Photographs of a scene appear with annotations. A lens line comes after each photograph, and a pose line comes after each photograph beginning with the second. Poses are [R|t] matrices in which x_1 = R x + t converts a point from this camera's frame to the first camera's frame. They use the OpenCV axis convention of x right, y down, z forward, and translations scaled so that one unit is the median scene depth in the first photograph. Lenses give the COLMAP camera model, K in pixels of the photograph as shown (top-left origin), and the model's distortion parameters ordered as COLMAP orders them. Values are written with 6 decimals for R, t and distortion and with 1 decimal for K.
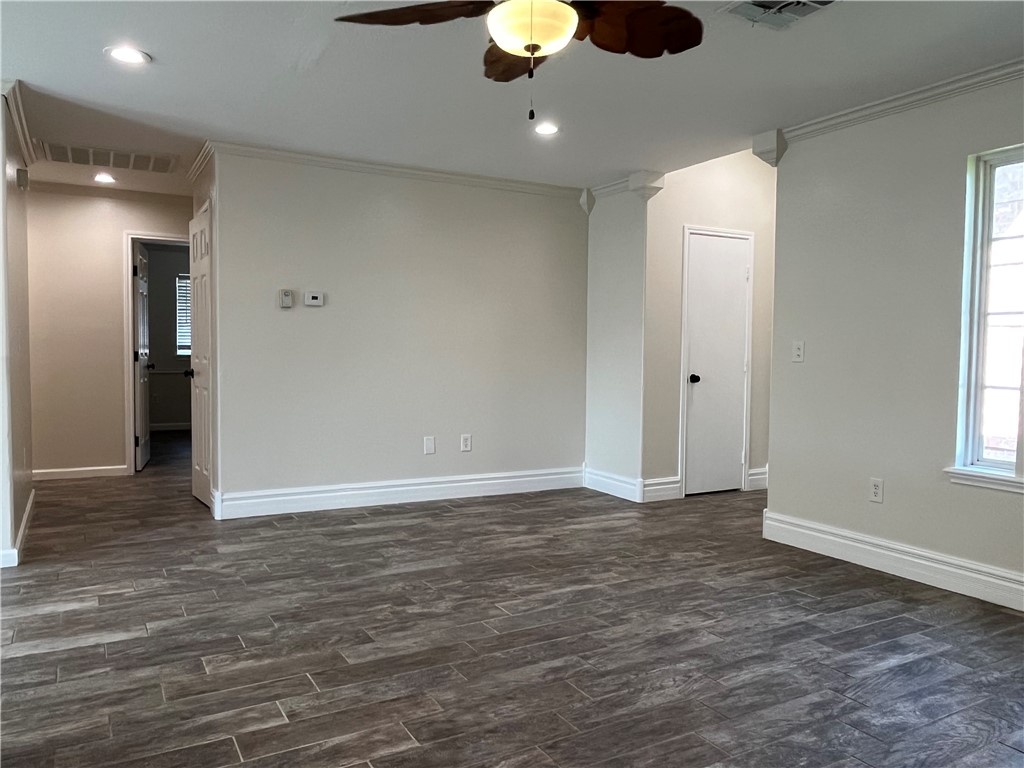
lens RADIAL K [[765.9, 0, 512.0], [0, 765.9, 384.0], [0, 0, 1]] dist [0.006457, 0.001111]
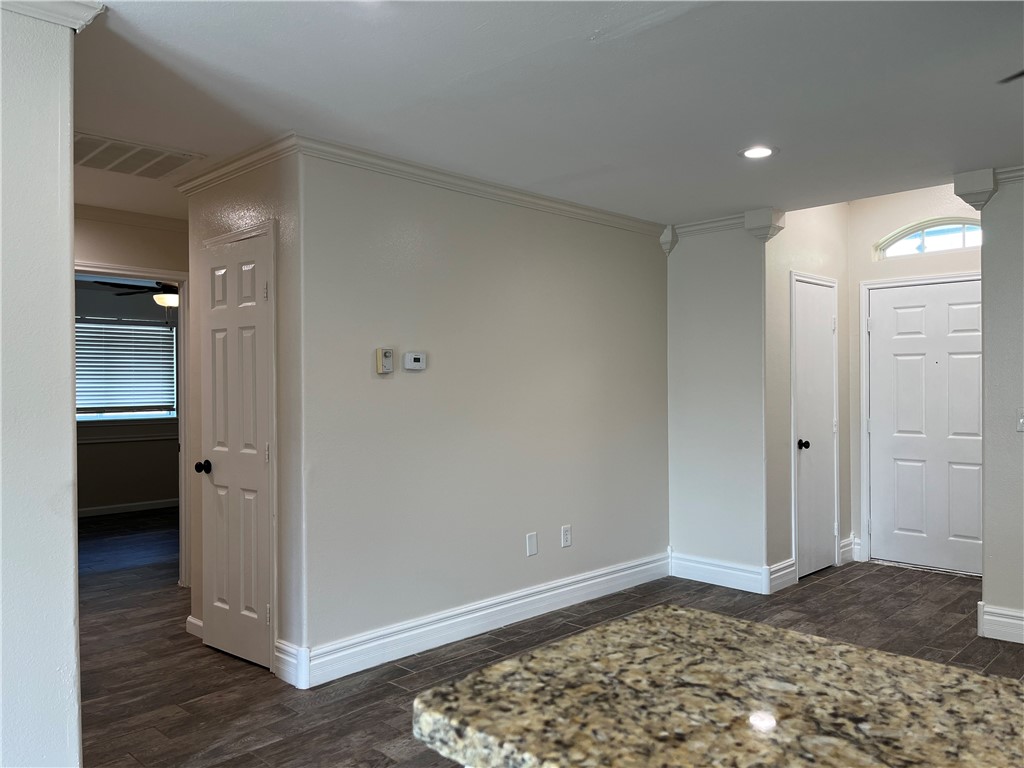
lens RADIAL K [[788.9, 0, 512.0], [0, 788.9, 384.0], [0, 0, 1]] dist [0.064317, -0.095235]
pose [[0.959222, -0.017297, 0.282123, -0.347066], [0.030122, 0.998697, -0.041184, -0.049819], [-0.281043, 0.048003, 0.958494, 0.225360]]
